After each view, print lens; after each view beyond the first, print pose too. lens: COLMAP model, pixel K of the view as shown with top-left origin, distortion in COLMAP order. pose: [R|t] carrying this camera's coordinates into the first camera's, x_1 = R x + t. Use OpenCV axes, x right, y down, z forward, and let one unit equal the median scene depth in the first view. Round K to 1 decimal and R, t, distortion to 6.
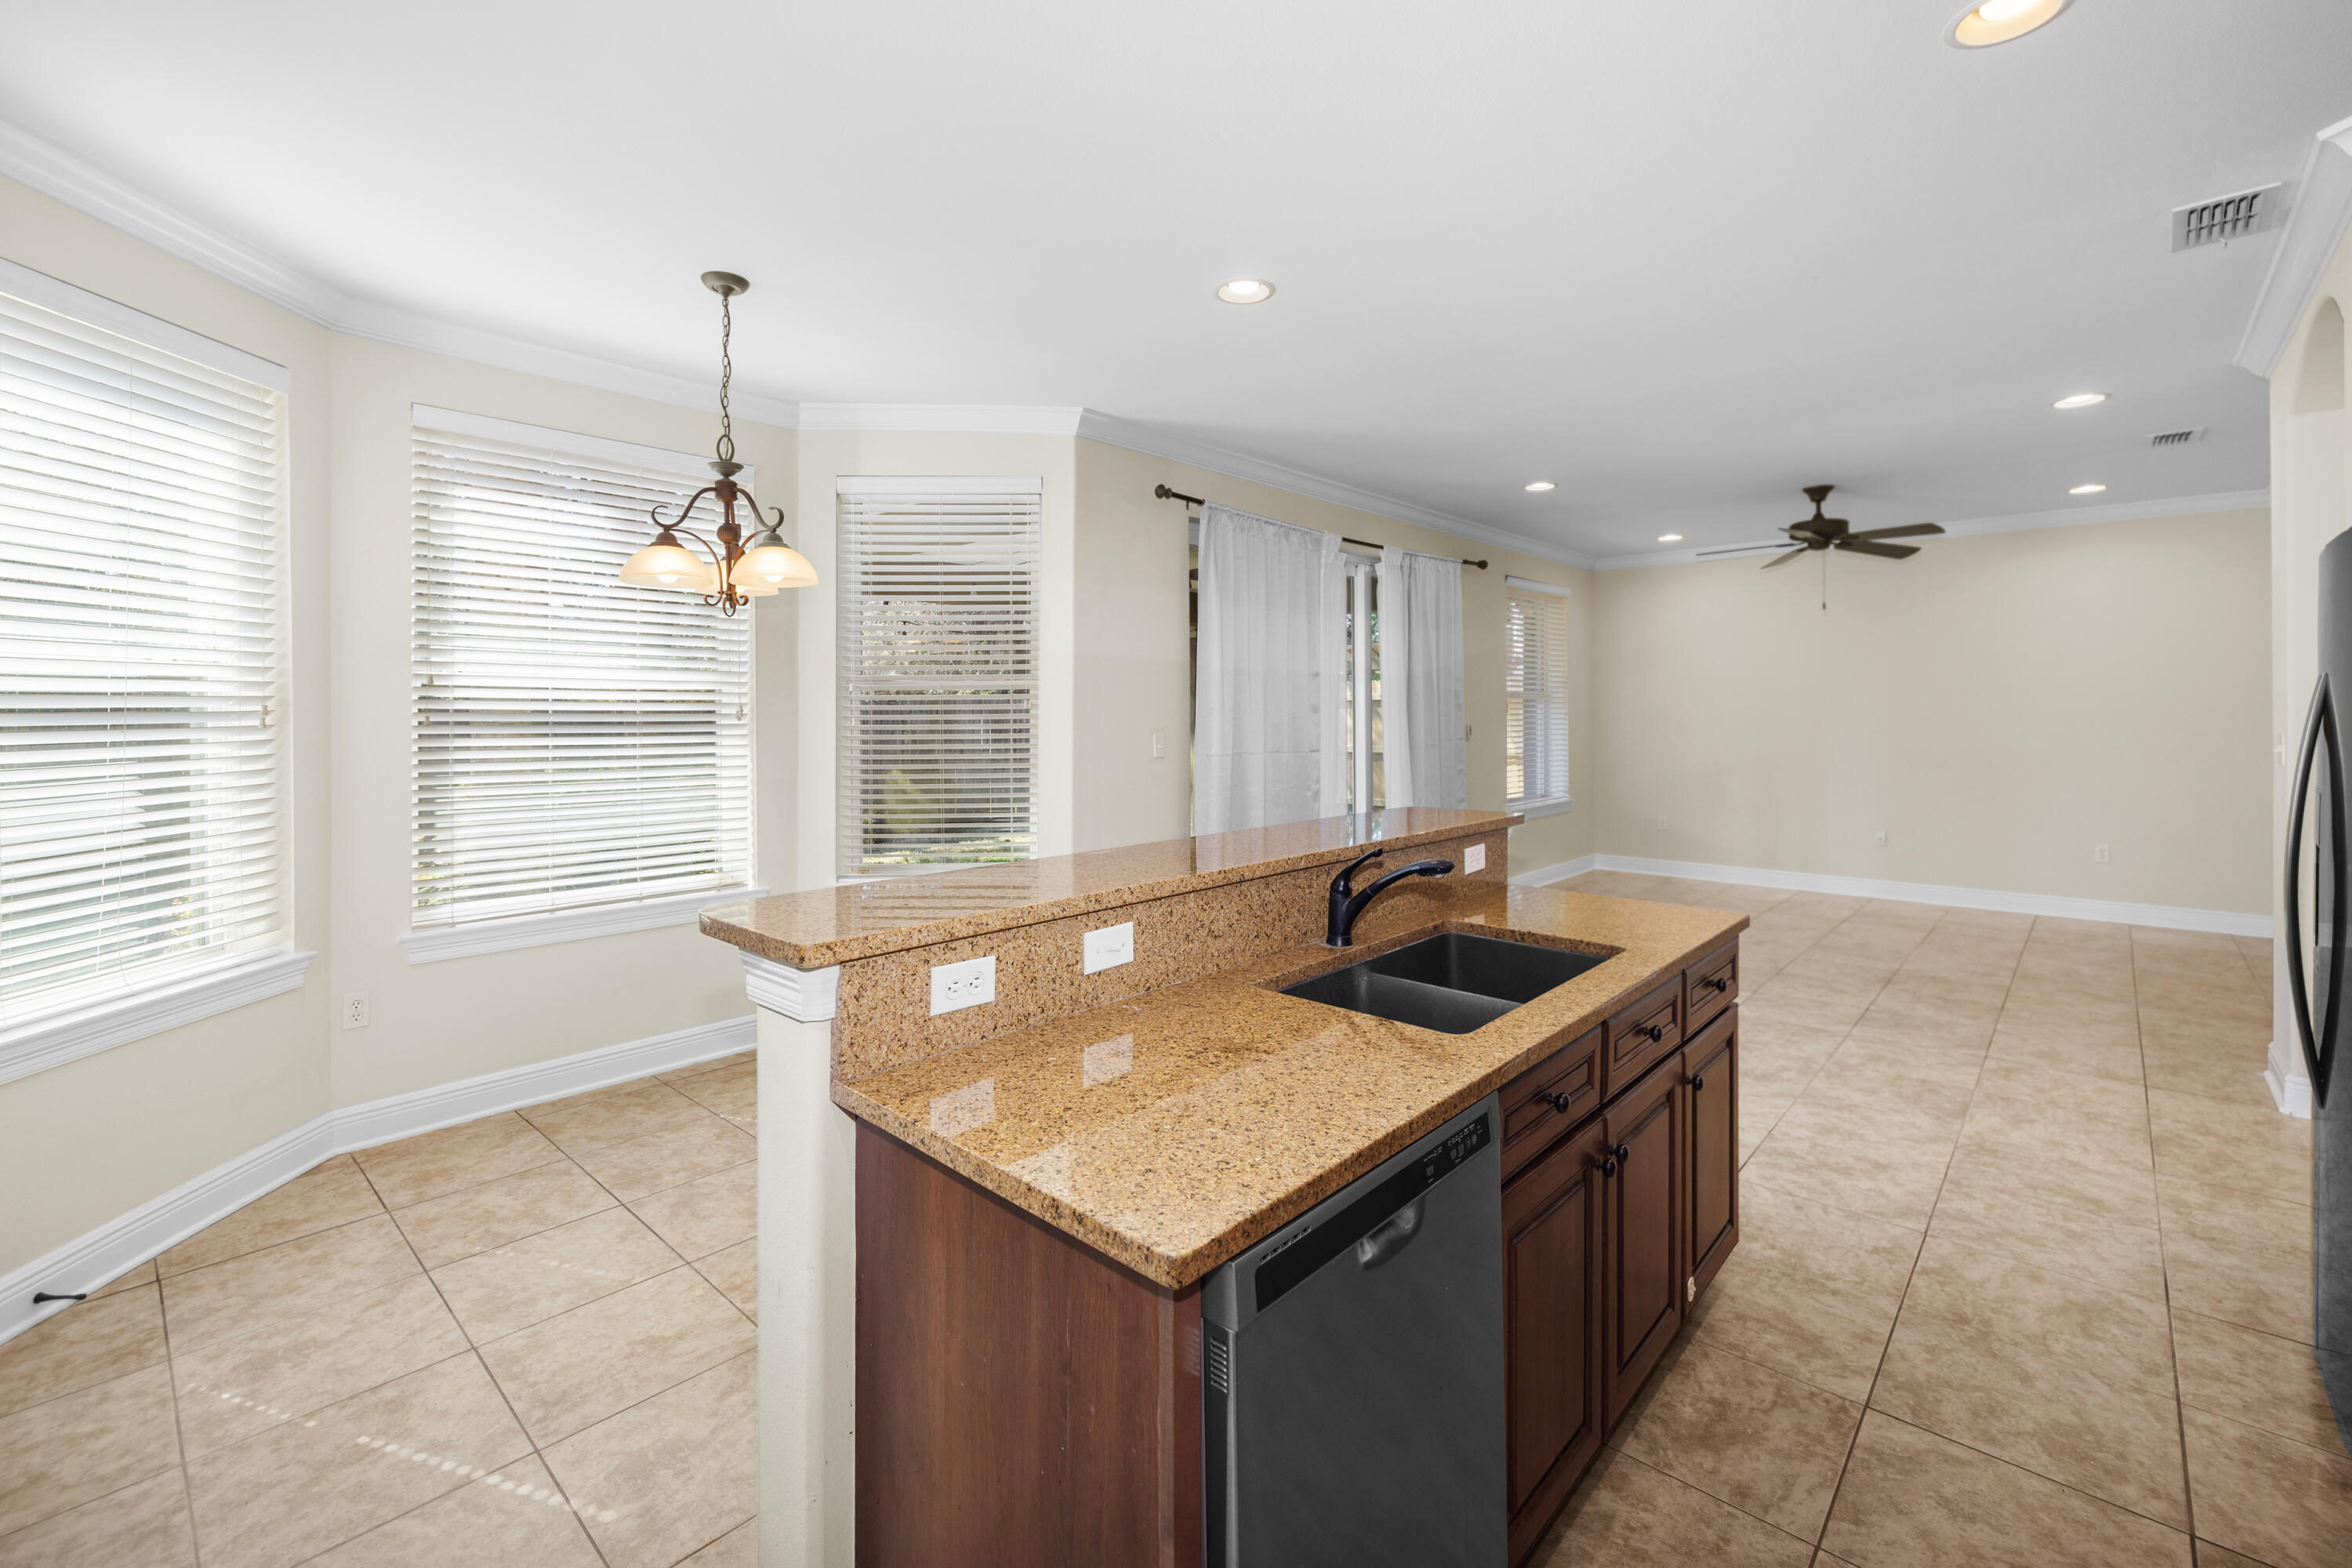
lens RADIAL K [[1021.9, 0, 1175.3], [0, 1021.9, 719.0], [0, 0, 1]] dist [0.013278, -0.012383]
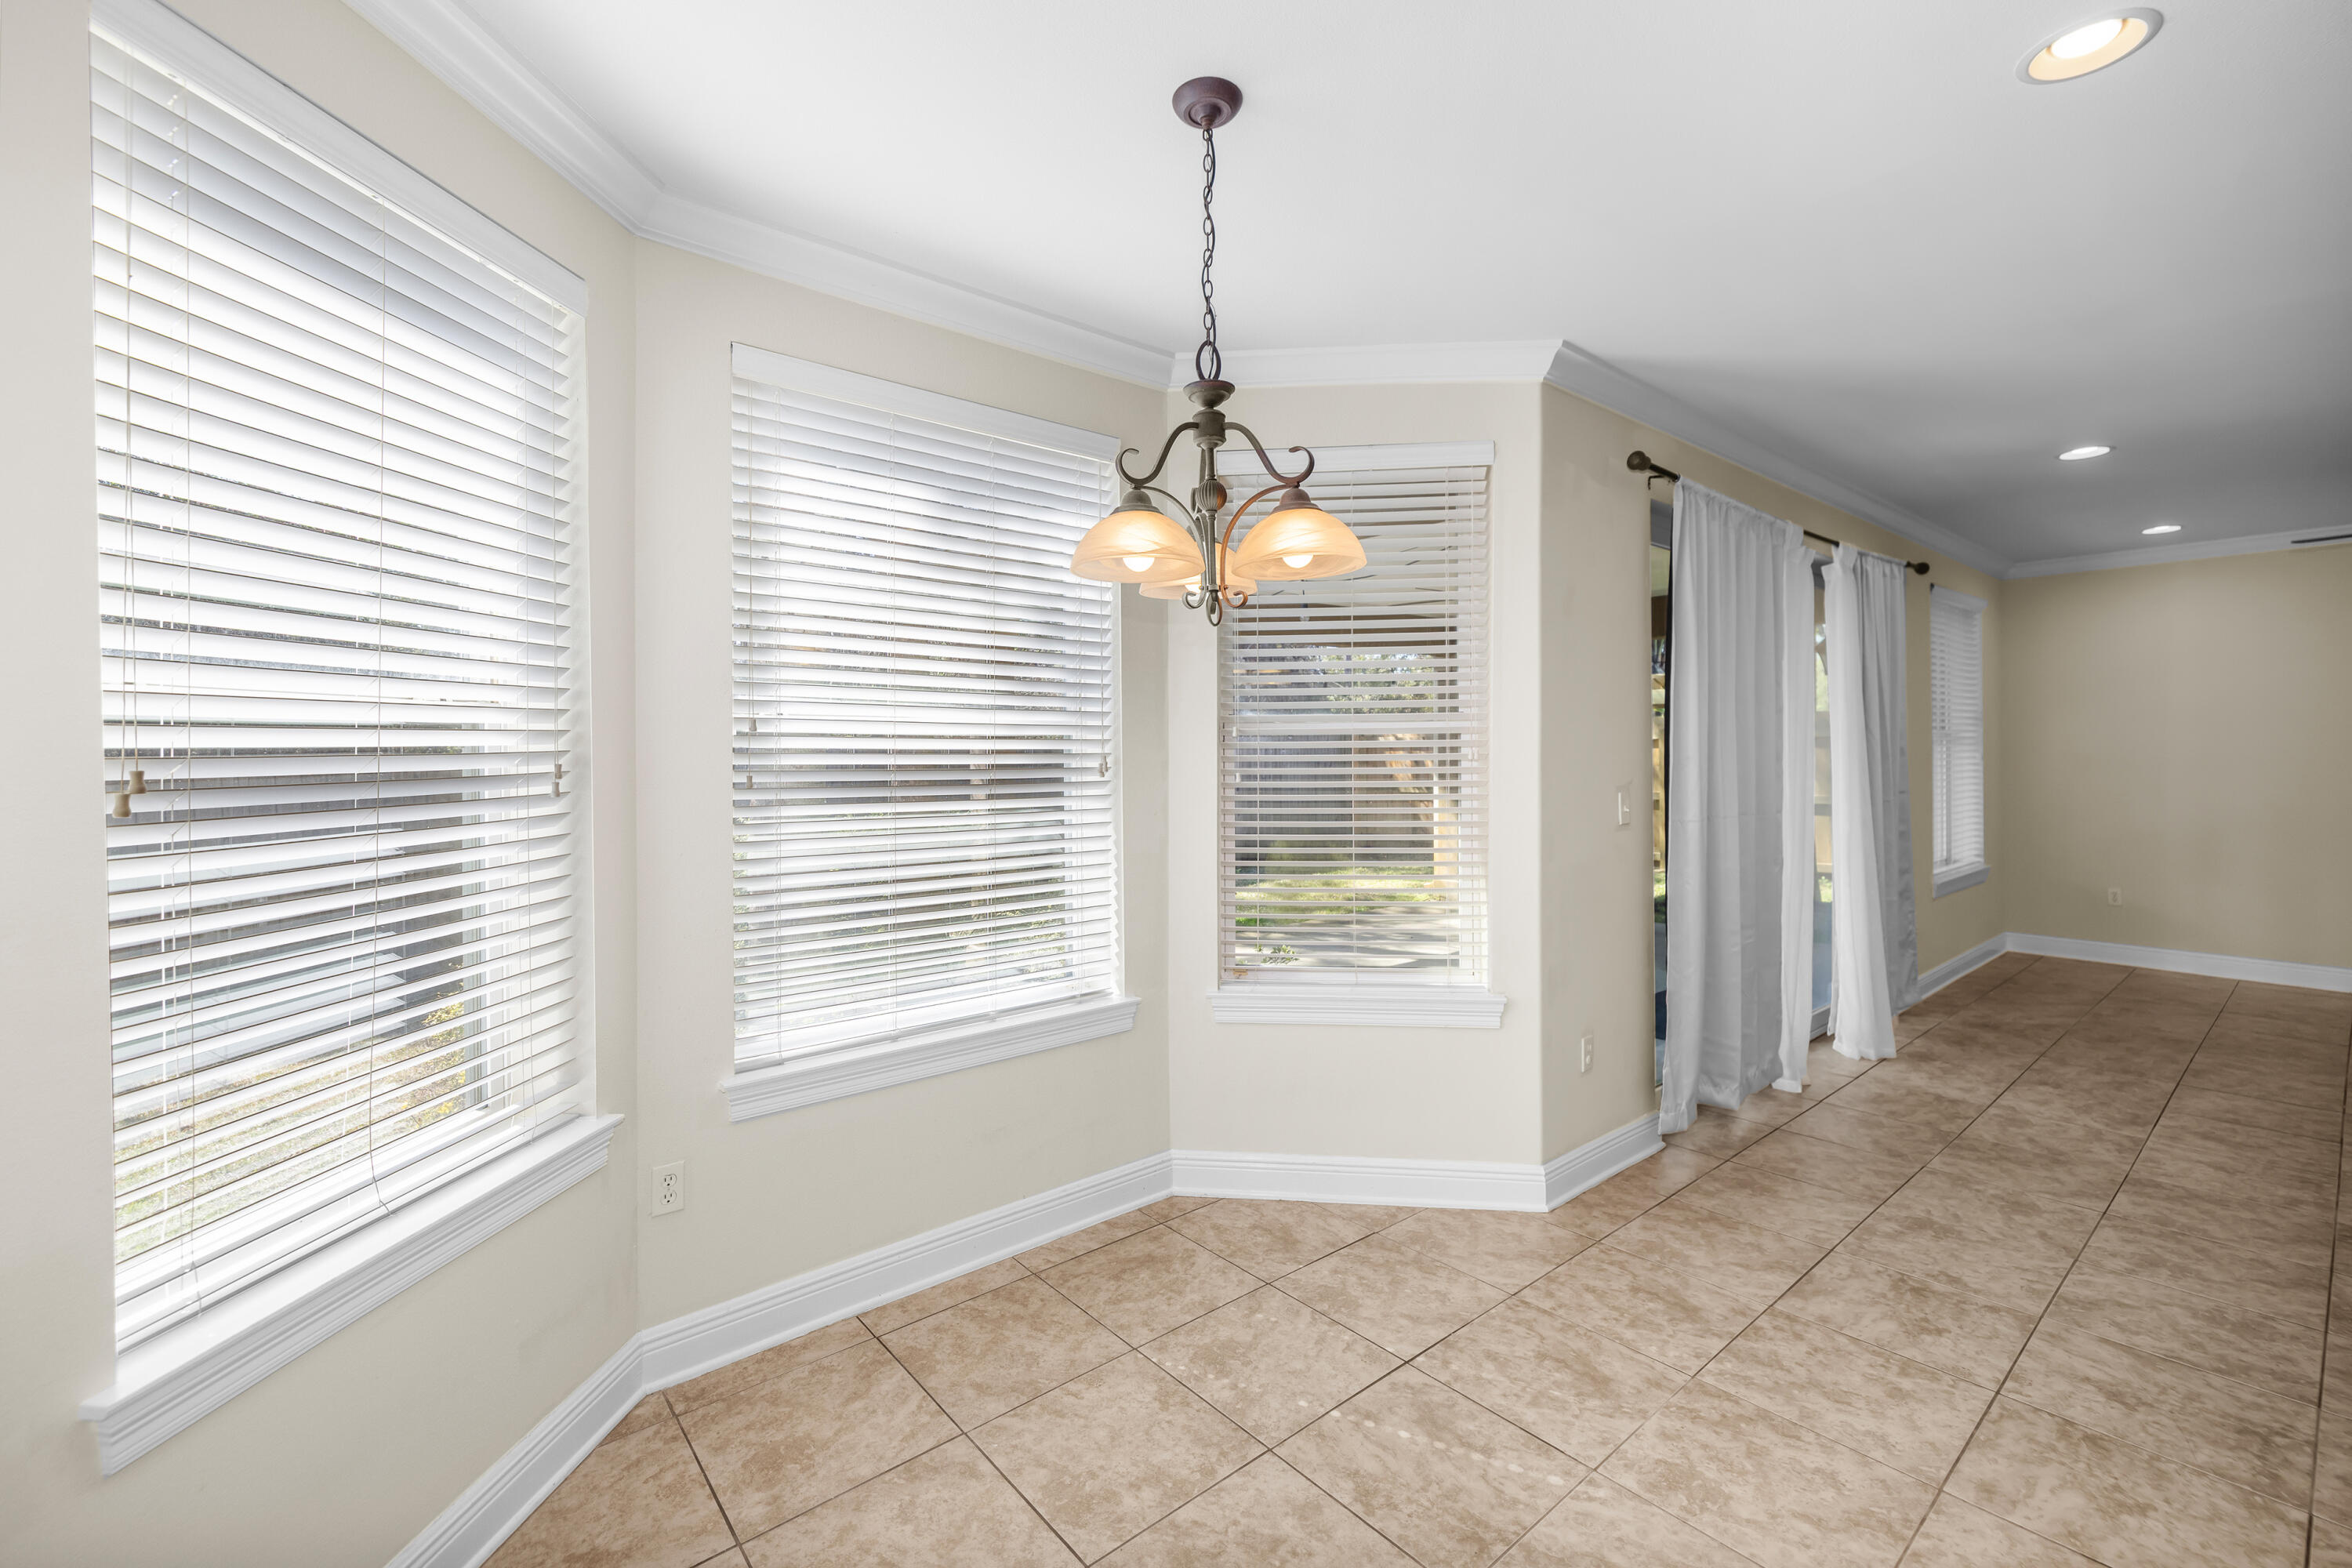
lens RADIAL K [[1002.2, 0, 1173.9], [0, 1002.2, 759.5], [0, 0, 1]] dist [0.000506, 0.000472]
pose [[0.991217, -0.001861, -0.132233, -0.376122], [0.002125, 0.999996, 0.001856, -0.016832], [0.132229, -0.002120, 0.991217, 0.373630]]
